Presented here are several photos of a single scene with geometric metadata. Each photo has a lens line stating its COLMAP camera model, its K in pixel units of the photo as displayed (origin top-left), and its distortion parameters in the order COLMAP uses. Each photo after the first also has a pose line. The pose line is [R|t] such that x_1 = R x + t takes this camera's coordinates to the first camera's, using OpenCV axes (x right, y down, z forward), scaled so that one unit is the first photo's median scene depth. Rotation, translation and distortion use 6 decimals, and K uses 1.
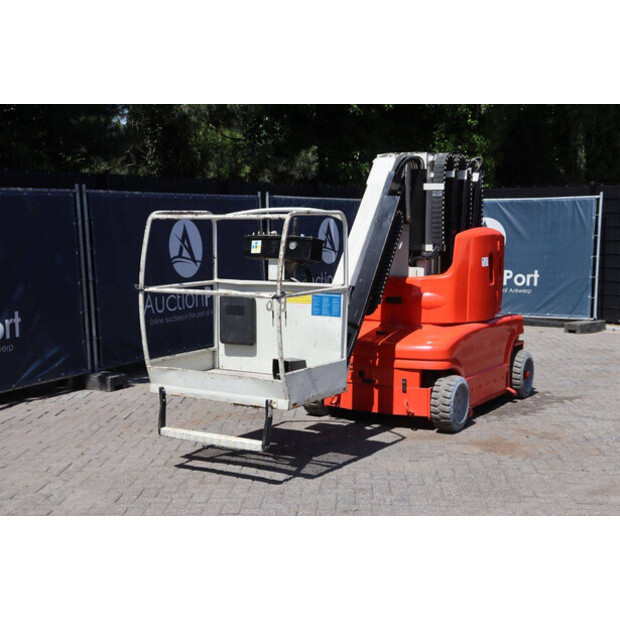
lens RADIAL K [[941.1, 0, 324.9], [0, 941.1, 314.1], [0, 0, 1]] dist [0.122974, 0.031072]
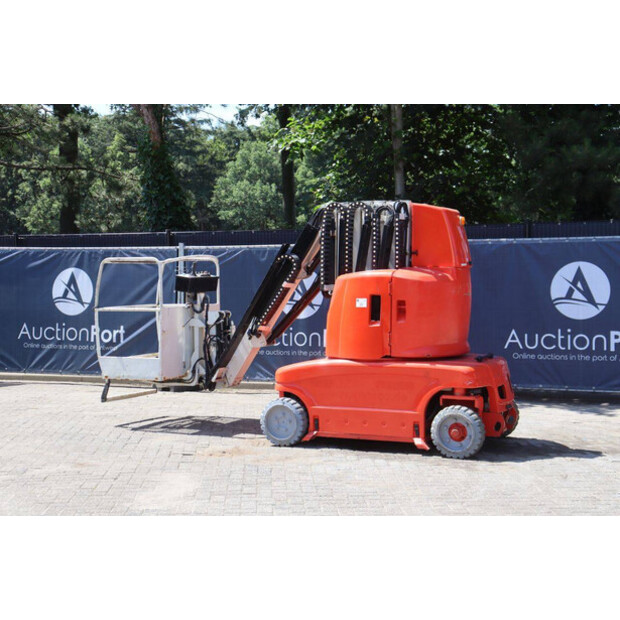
lens RADIAL K [[969.1, 0, 326.6], [0, 969.1, 308.7], [0, 0, 1]] dist [0.120372, -0.022324]
pose [[0.118476, 0.045037, -0.991935, 1.248246], [-0.087031, 0.995597, 0.034809, -0.084854], [0.989136, 0.082205, 0.121874, 0.852814]]
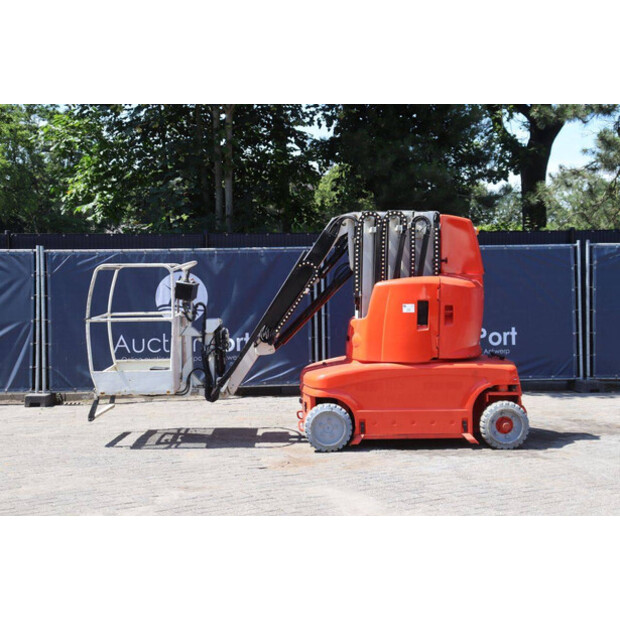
lens RADIAL K [[969.1, 0, 326.6], [0, 969.1, 308.7], [0, 0, 1]] dist [0.120372, -0.022324]
pose [[0.565865, 0.035683, -0.823725, 1.057864], [-0.080504, 0.996681, -0.012127, -0.034869], [0.820558, 0.073175, 0.566859, 0.297907]]
